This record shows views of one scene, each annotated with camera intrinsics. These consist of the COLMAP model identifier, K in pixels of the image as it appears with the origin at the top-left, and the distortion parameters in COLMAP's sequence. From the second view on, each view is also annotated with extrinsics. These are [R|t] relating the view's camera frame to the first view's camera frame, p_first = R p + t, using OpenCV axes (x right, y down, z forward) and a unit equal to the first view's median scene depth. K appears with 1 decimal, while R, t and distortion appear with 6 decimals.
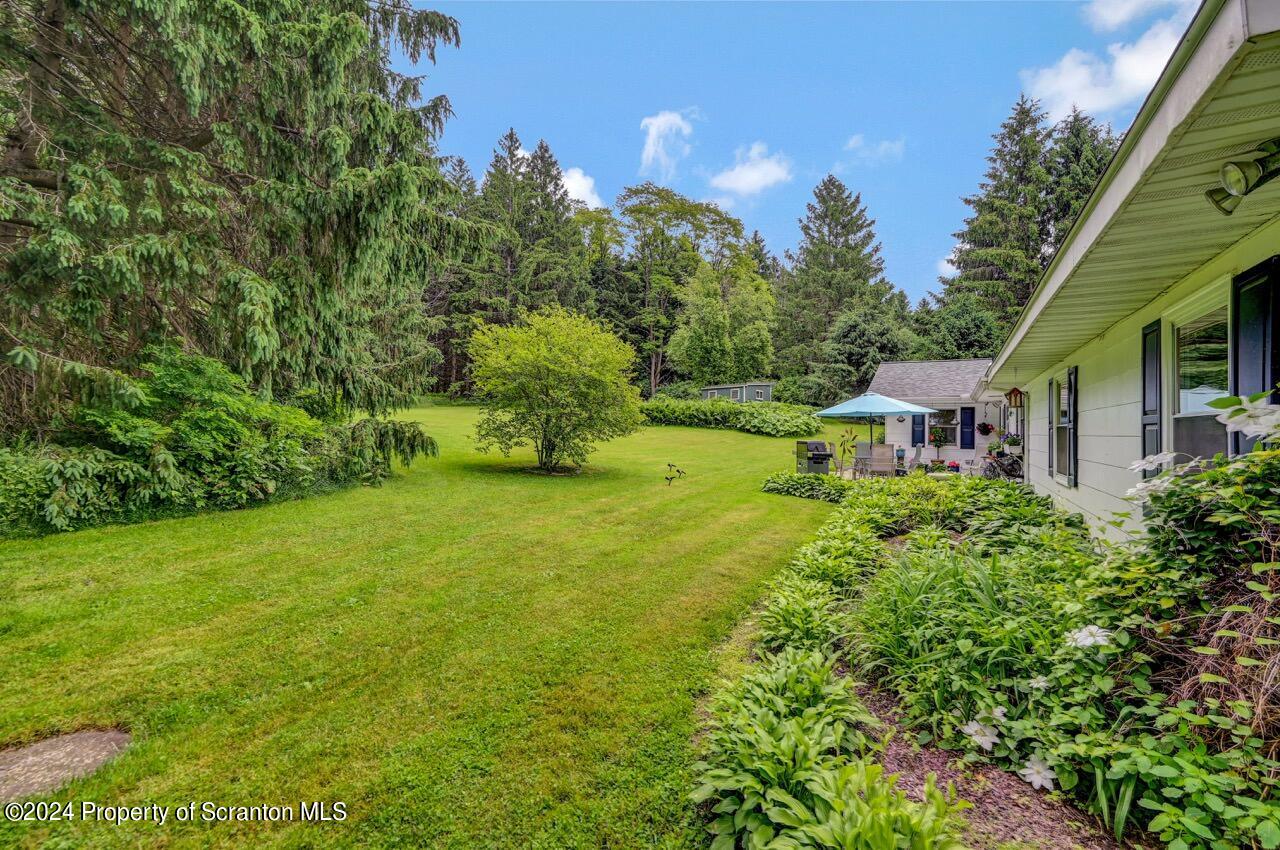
lens RADIAL K [[523.5, 0, 640.0], [0, 523.5, 425.0], [0, 0, 1]] dist [-0.001230, -0.000159]
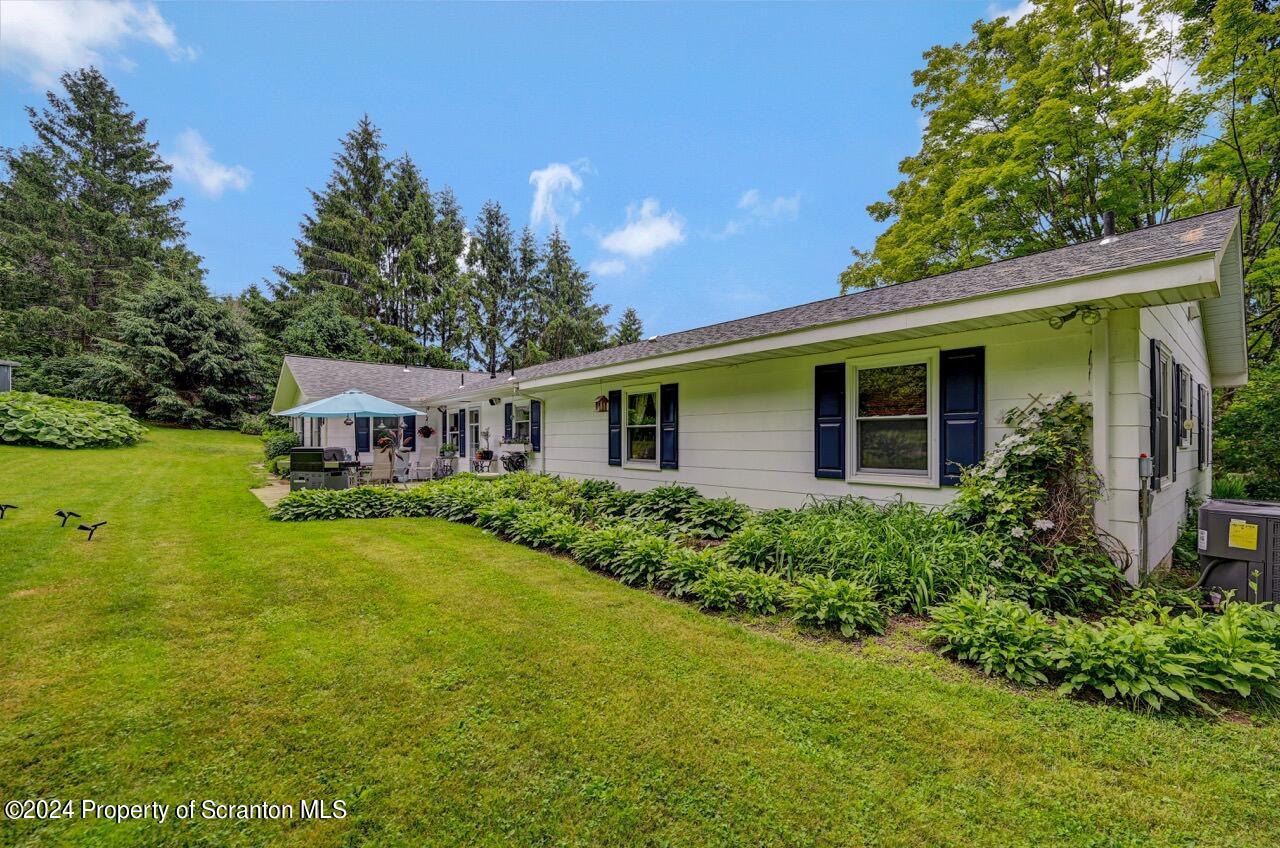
lens RADIAL K [[528.8, 0, 640.2], [0, 528.8, 445.6], [0, 0, 1]] dist [0.000201, -0.000082]
pose [[0.330673, -0.030017, 0.943268, -0.107708], [0.004023, 0.999530, 0.030397, 0.002136], [-0.943737, -0.006256, 0.330639, 0.120742]]
